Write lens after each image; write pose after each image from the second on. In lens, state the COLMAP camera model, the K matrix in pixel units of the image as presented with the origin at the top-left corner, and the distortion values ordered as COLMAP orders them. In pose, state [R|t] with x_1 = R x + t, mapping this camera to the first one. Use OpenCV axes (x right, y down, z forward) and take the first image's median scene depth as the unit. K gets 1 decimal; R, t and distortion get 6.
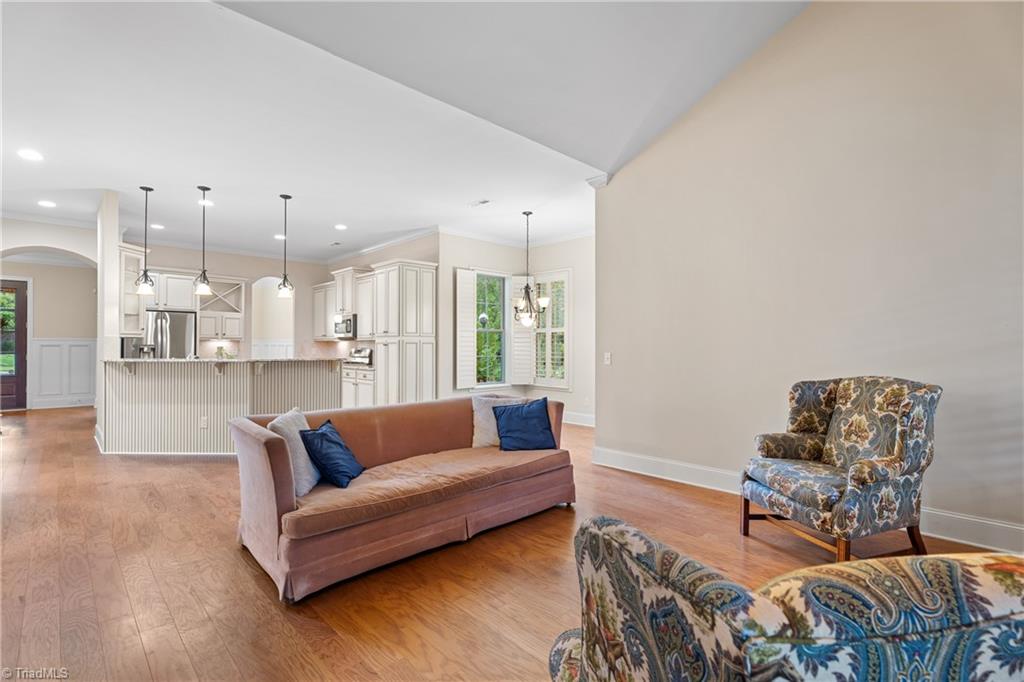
lens RADIAL K [[473.1, 0, 512.0], [0, 473.1, 341.0], [0, 0, 1]] dist [-0.007413, -0.000506]
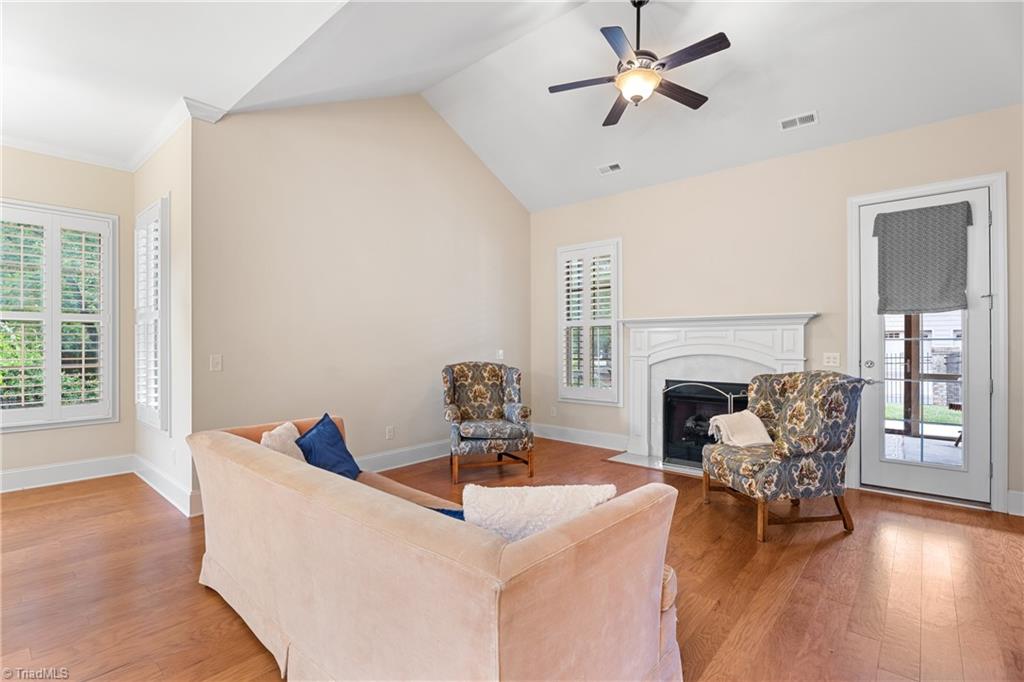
lens RADIAL K [[473.1, 0, 512.0], [0, 473.1, 341.0], [0, 0, 1]] dist [-0.007413, -0.000506]
pose [[-0.089022, -0.003593, 0.996023, -0.938281], [-0.010160, 0.999945, 0.002700, -0.005176], [-0.995978, -0.009879, -0.089053, 1.035227]]
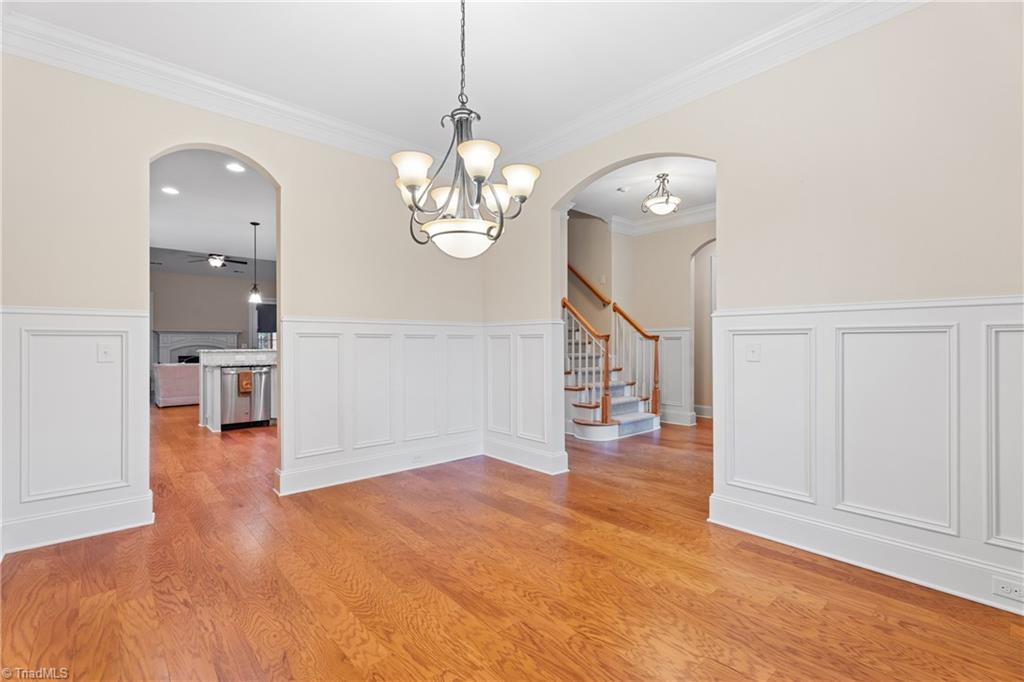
lens RADIAL K [[458.3, 0, 513.9], [0, 458.3, 338.8], [0, 0, 1]] dist [0.001597, -0.000040]
pose [[-0.999067, 0.000112, 0.043179, -2.416015], [-0.000704, 0.999822, -0.018877, 0.058718], [-0.043174, -0.018889, -0.998889, 4.294625]]
